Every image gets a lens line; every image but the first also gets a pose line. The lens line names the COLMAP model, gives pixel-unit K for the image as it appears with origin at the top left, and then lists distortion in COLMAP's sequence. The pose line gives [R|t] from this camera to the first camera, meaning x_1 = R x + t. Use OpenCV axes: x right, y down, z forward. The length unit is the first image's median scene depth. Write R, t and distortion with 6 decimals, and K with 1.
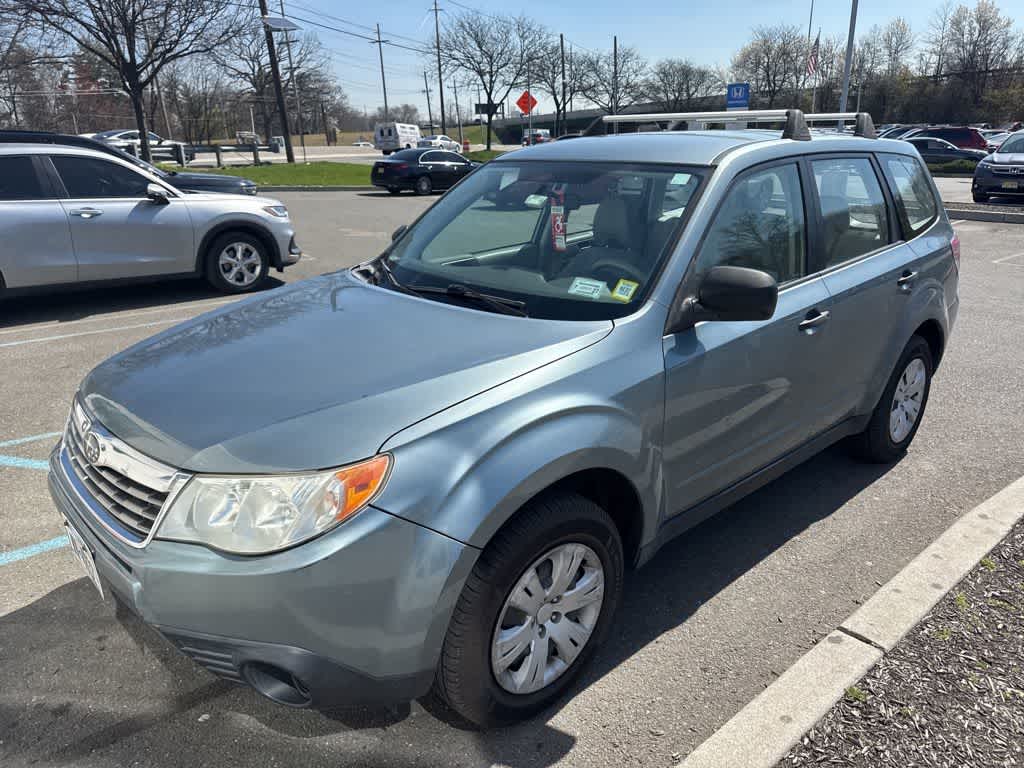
lens RADIAL K [[734.3, 0, 522.3], [0, 734.3, 386.7], [0, 0, 1]] dist [0.026113, -0.030439]
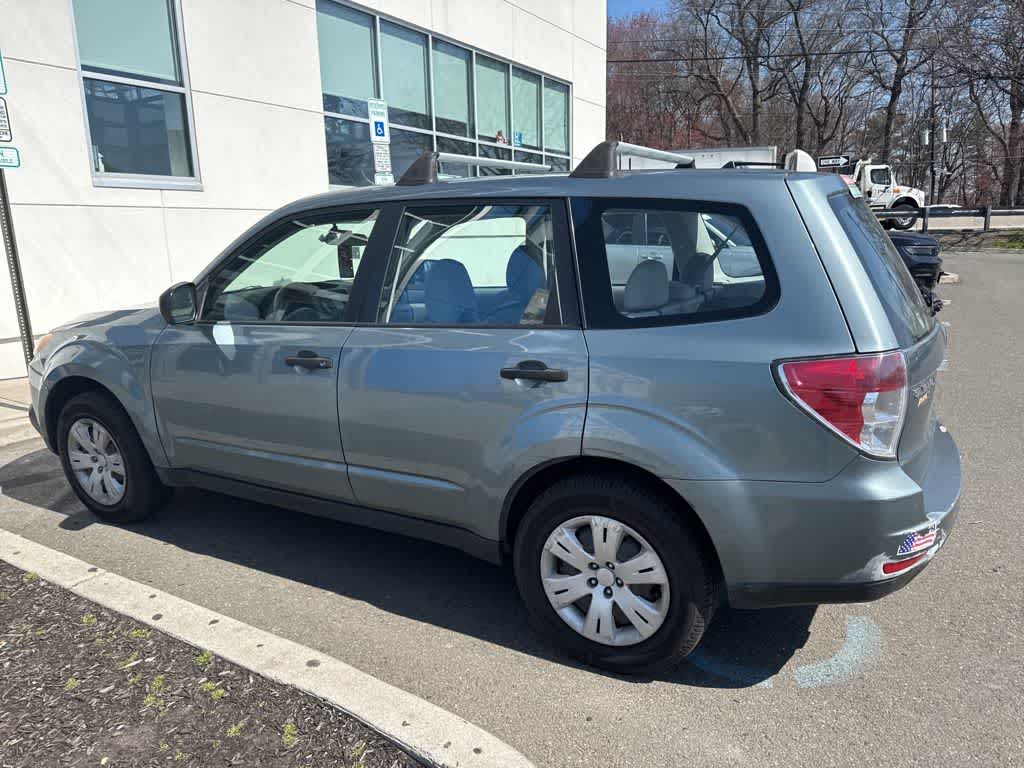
lens RADIAL K [[734.3, 0, 513.2], [0, 734.3, 388.6], [0, 0, 1]] dist [0.026113, -0.030439]
pose [[0.306836, 0.218407, -0.926364, 1.049909], [-0.288539, 0.948855, 0.128138, -0.196342], [0.906971, 0.227975, 0.354162, 0.675115]]
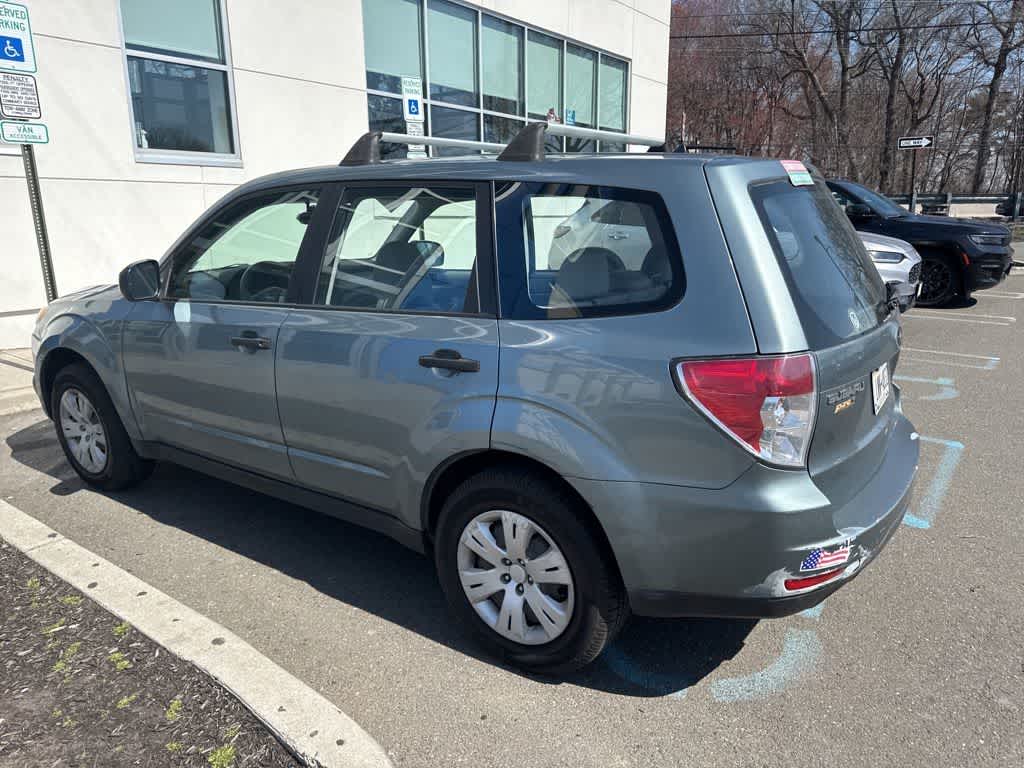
lens RADIAL K [[734.3, 0, 514.7], [0, 734.3, 389.0], [0, 0, 1]] dist [0.026113, -0.030439]
pose [[0.211259, 0.253595, -0.943959, 1.066496], [-0.308873, 0.933589, 0.181683, -0.240865], [0.927344, 0.253181, 0.275557, 0.797159]]
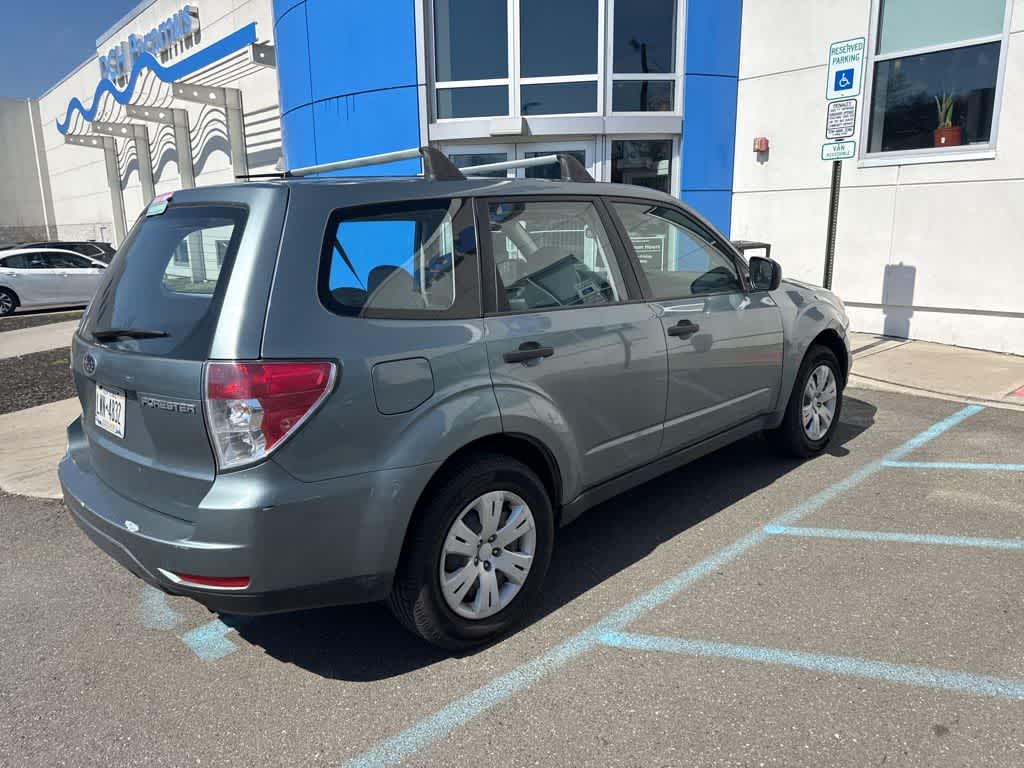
lens RADIAL K [[715.6, 0, 517.3], [0, 715.6, 376.5], [0, 0, 1]] dist [0.017575, -0.021879]
pose [[-0.998679, 0.049419, 0.014106, 0.146124], [0.049785, 0.862159, 0.504186, -0.554309], [0.012755, 0.504222, -0.863480, 1.796660]]
